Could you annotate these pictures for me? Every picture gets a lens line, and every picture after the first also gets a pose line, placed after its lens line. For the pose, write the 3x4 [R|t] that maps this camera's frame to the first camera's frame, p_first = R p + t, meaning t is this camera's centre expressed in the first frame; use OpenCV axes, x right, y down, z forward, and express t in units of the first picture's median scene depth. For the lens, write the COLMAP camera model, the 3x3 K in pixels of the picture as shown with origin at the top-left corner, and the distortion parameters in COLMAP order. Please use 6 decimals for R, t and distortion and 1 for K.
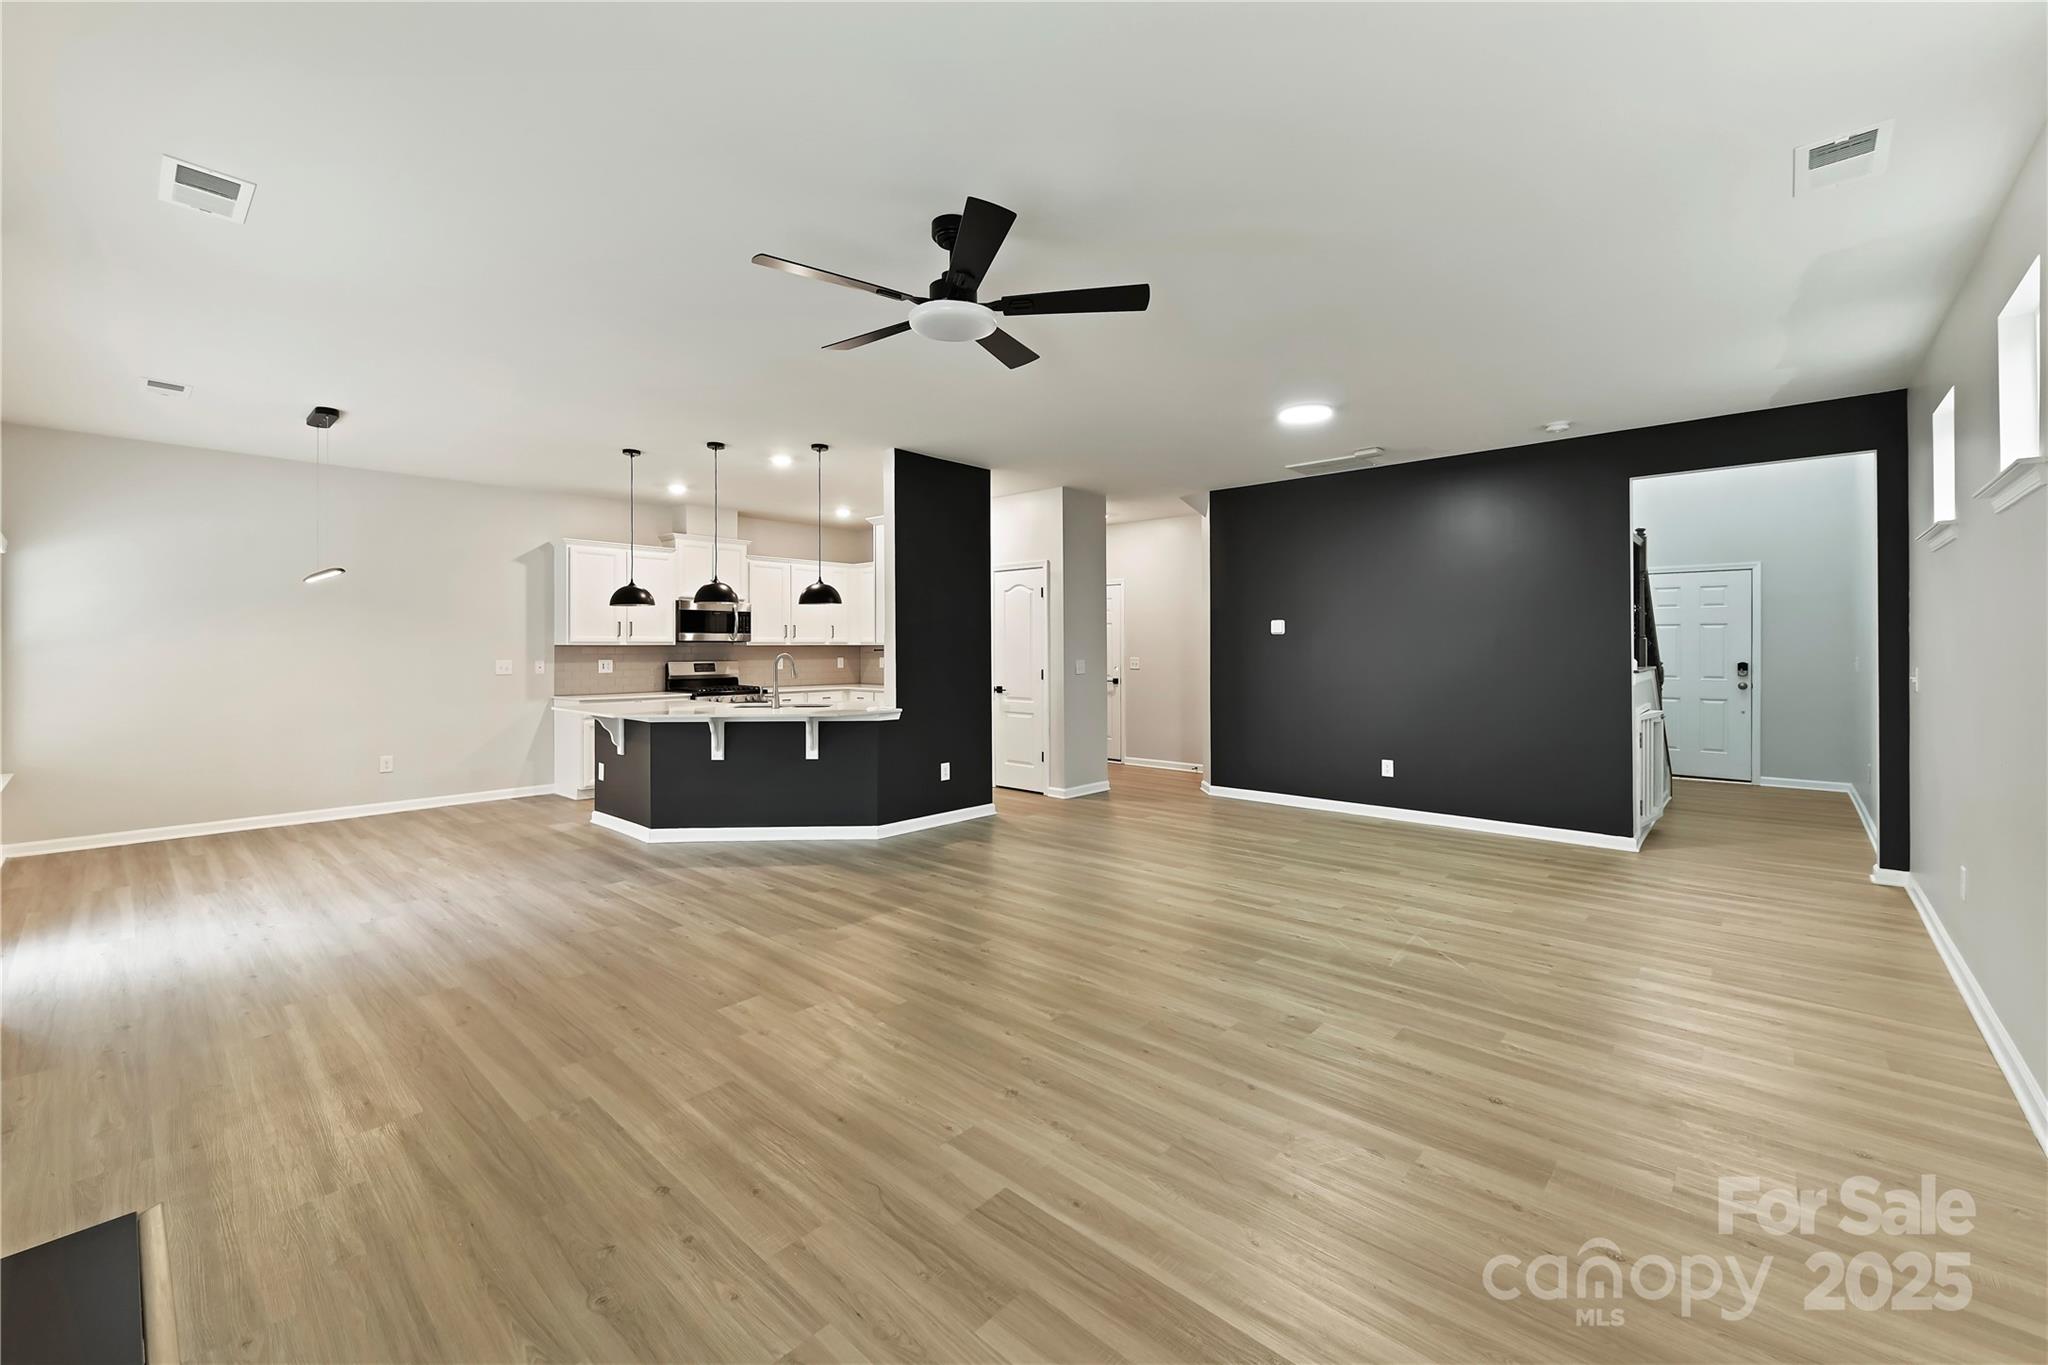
lens RADIAL K [[829.6, 0, 1022.5], [0, 829.6, 635.1], [0, 0, 1]] dist [0.001091, 0.000103]
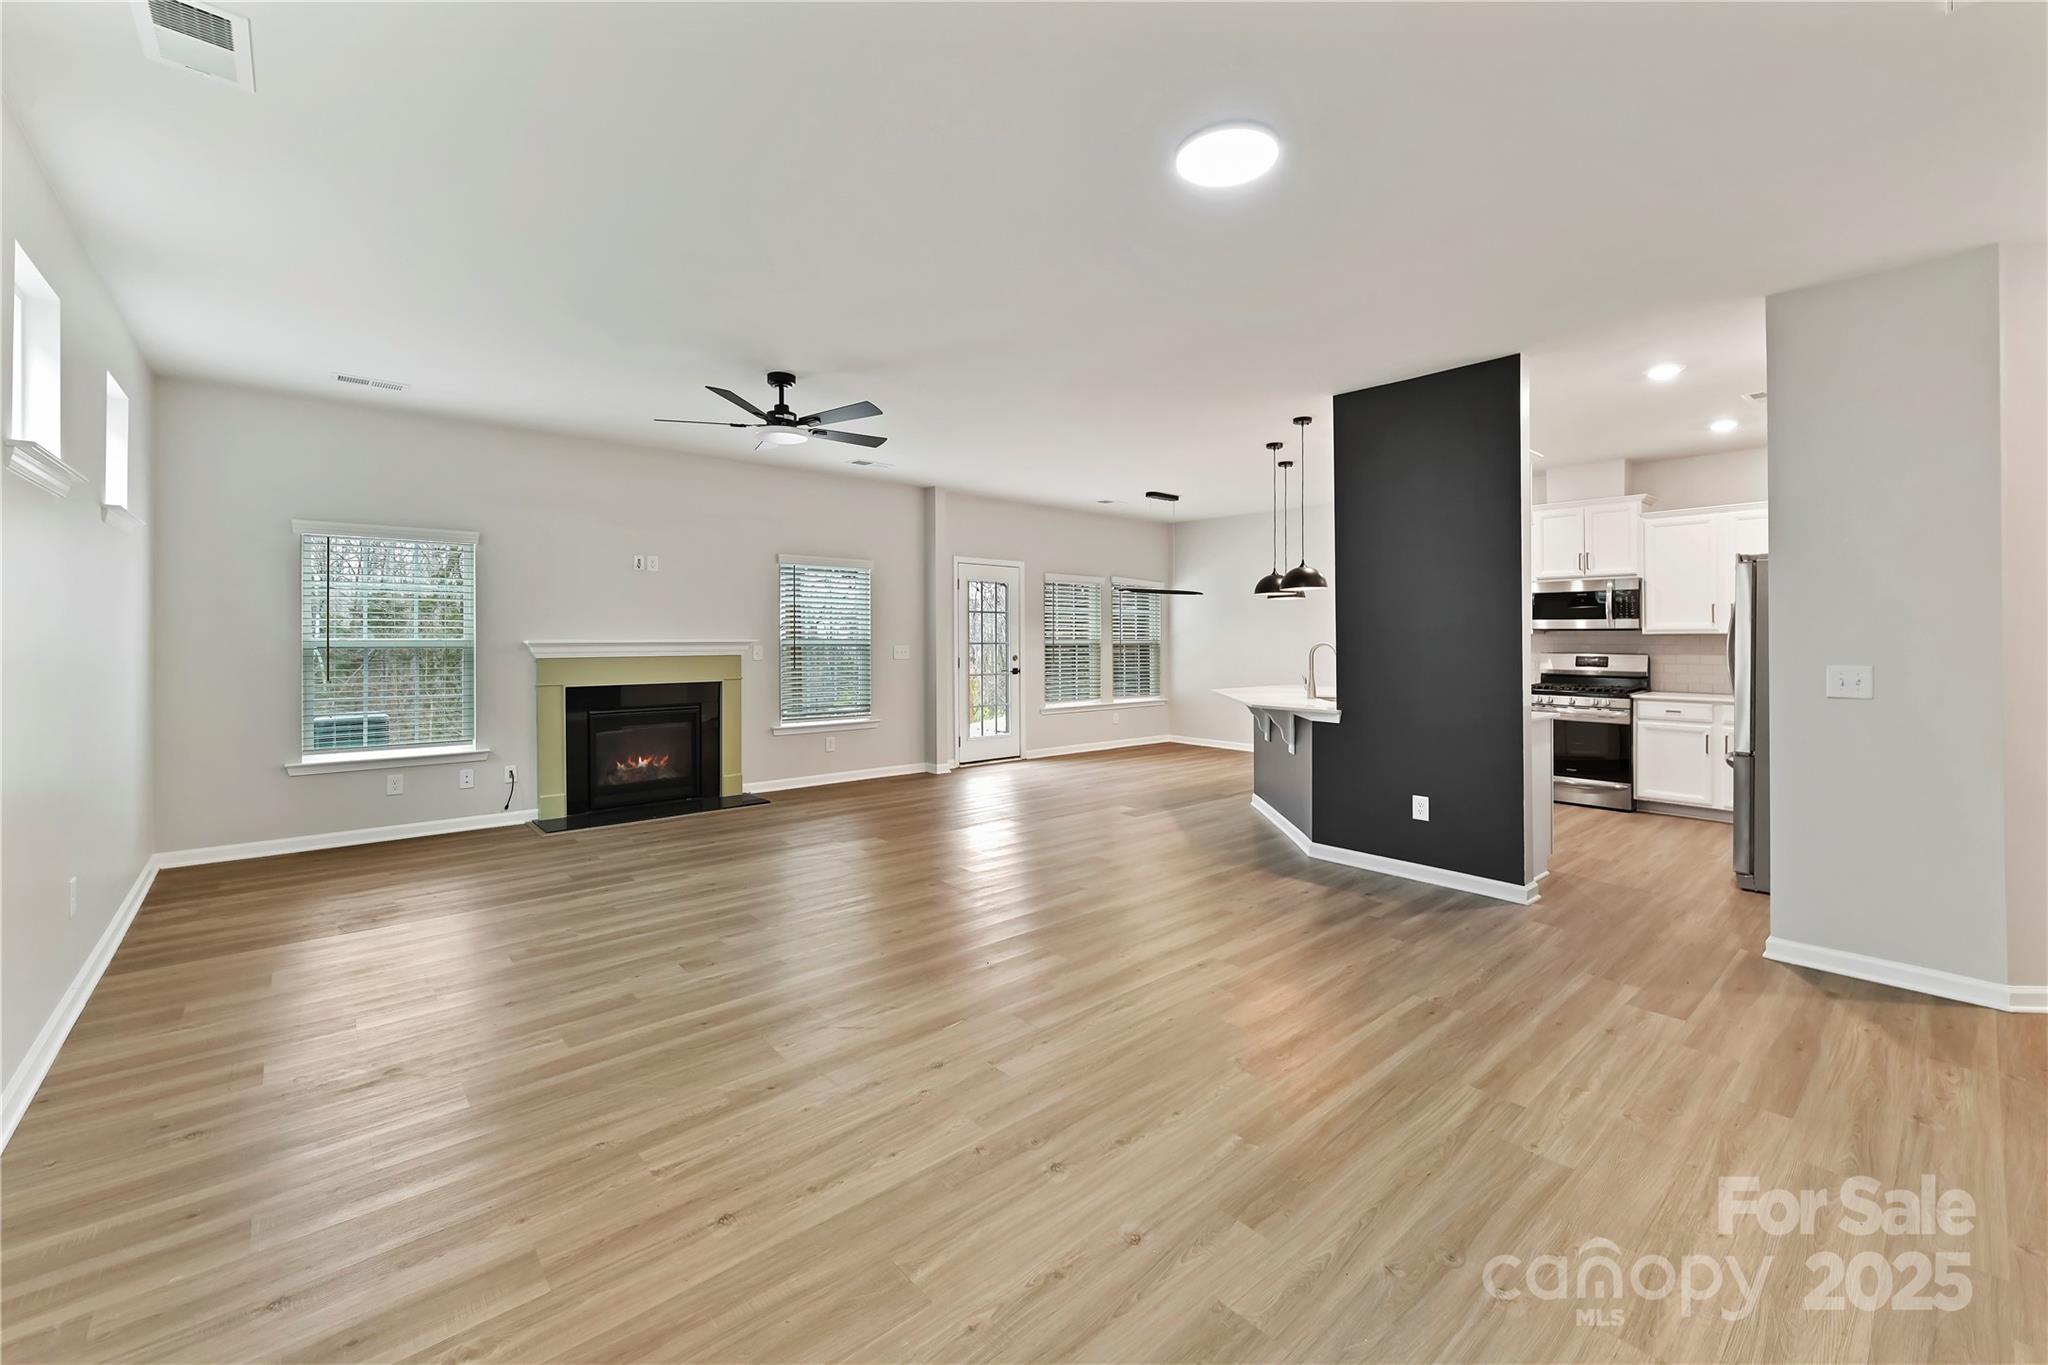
lens RADIAL K [[829.6, 0, 1022.5], [0, 829.6, 635.1], [0, 0, 1]] dist [0.001091, 0.000103]
pose [[-0.113624, -0.002990, -0.993519, 0.544815], [0.012551, 0.999911, -0.004444, 0.011131], [0.993445, -0.012975, -0.113576, 0.608127]]
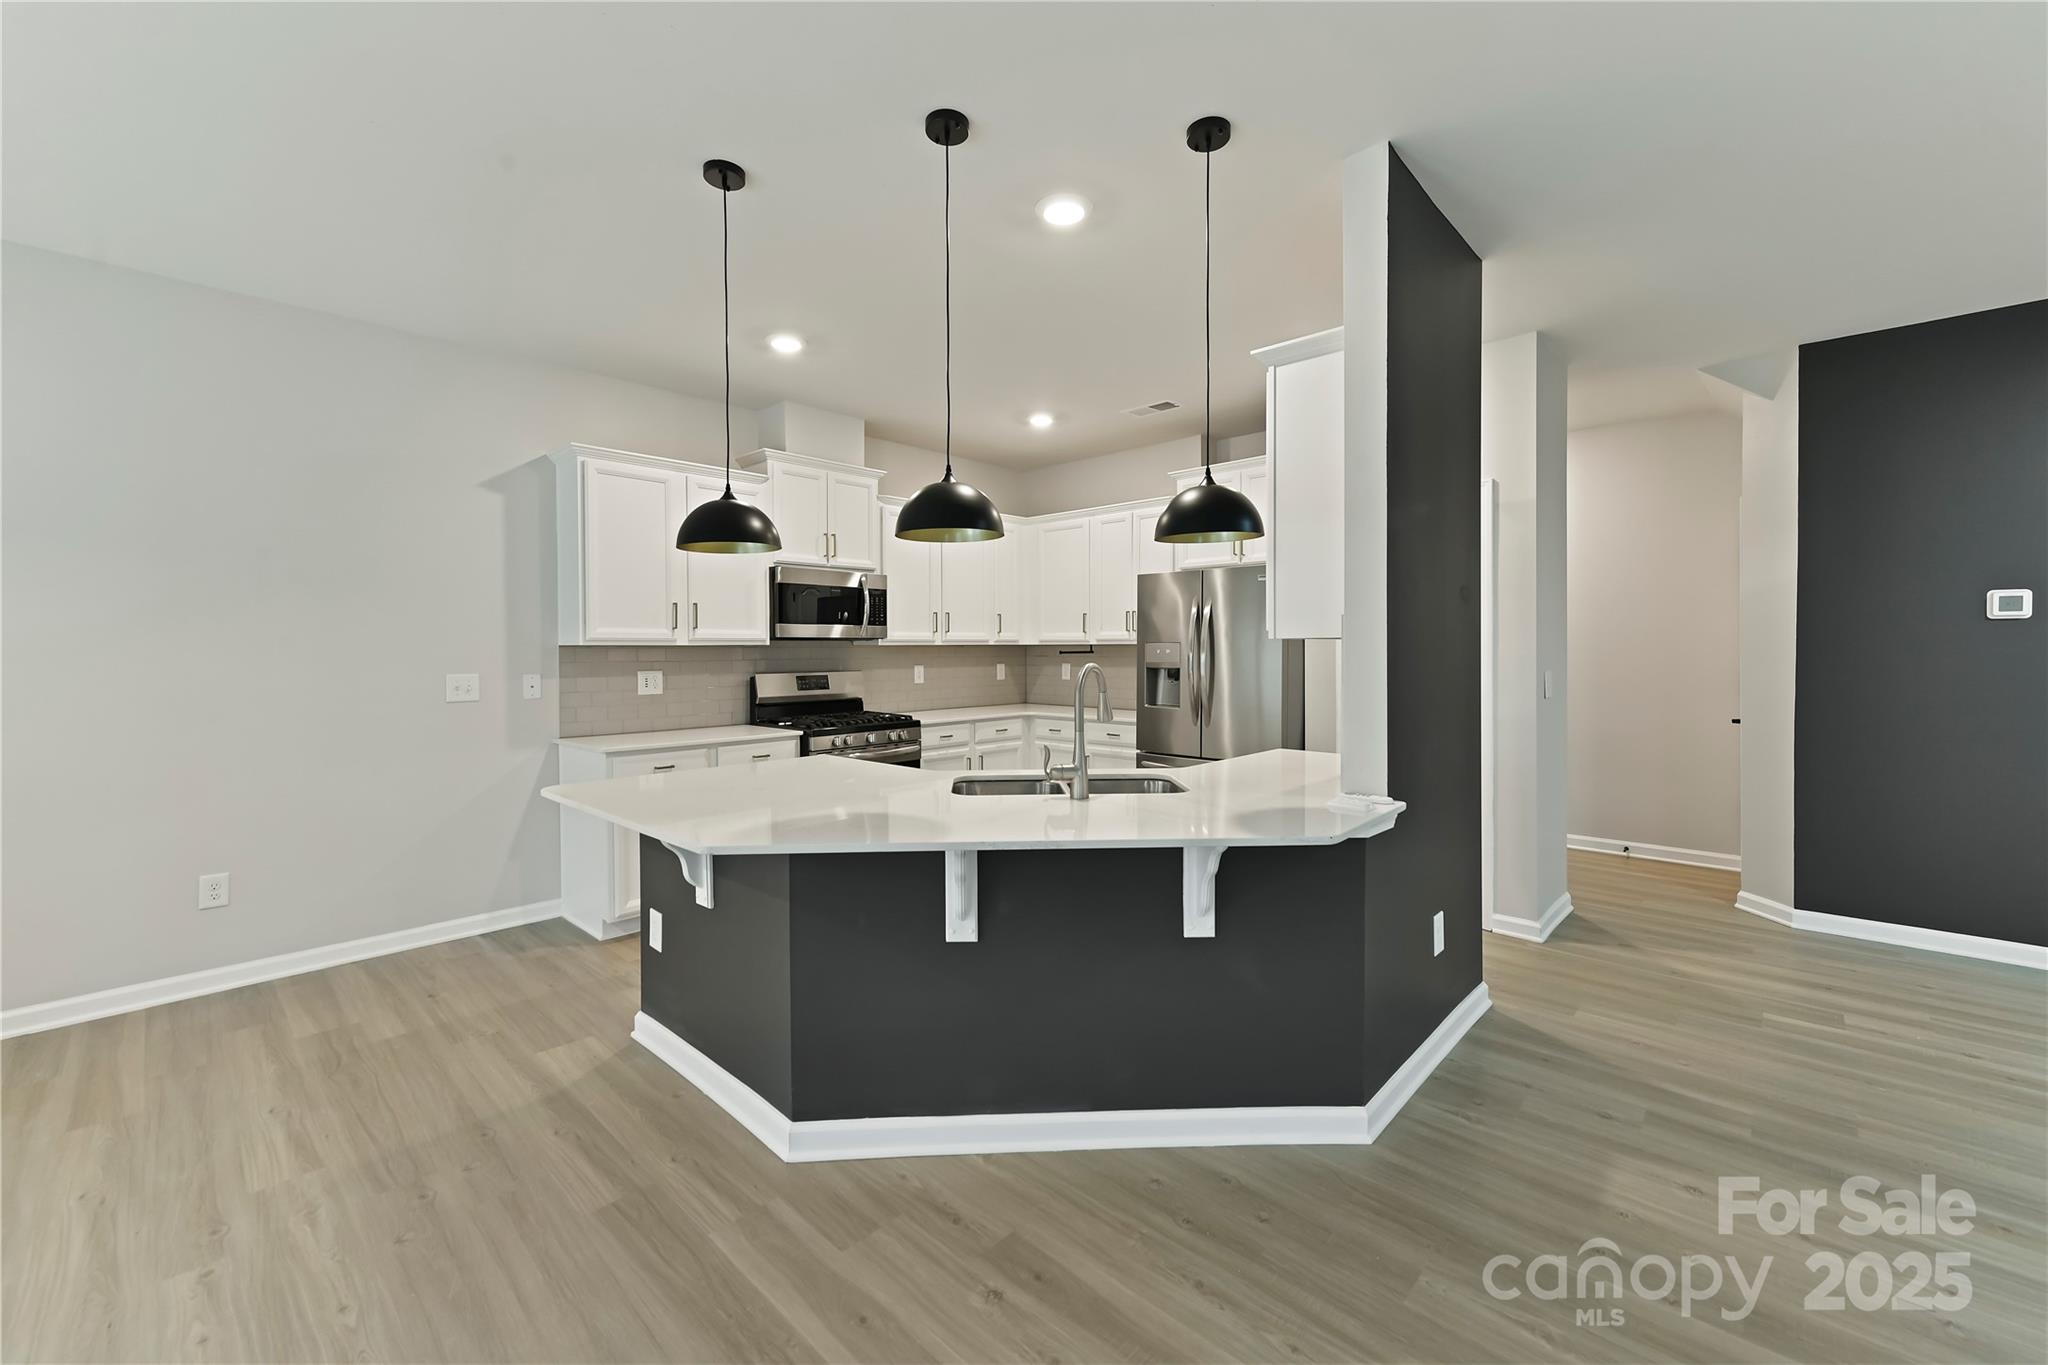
lens RADIAL K [[821.2, 0, 1022.9], [0, 821.2, 649.0], [0, 0, 1]] dist [0.001724, 0.000079]
pose [[0.999821, -0.002556, -0.018743, -0.248377], [0.002873, 0.999853, 0.016881, 0.006036], [0.018697, -0.016932, 0.999682, 0.465061]]
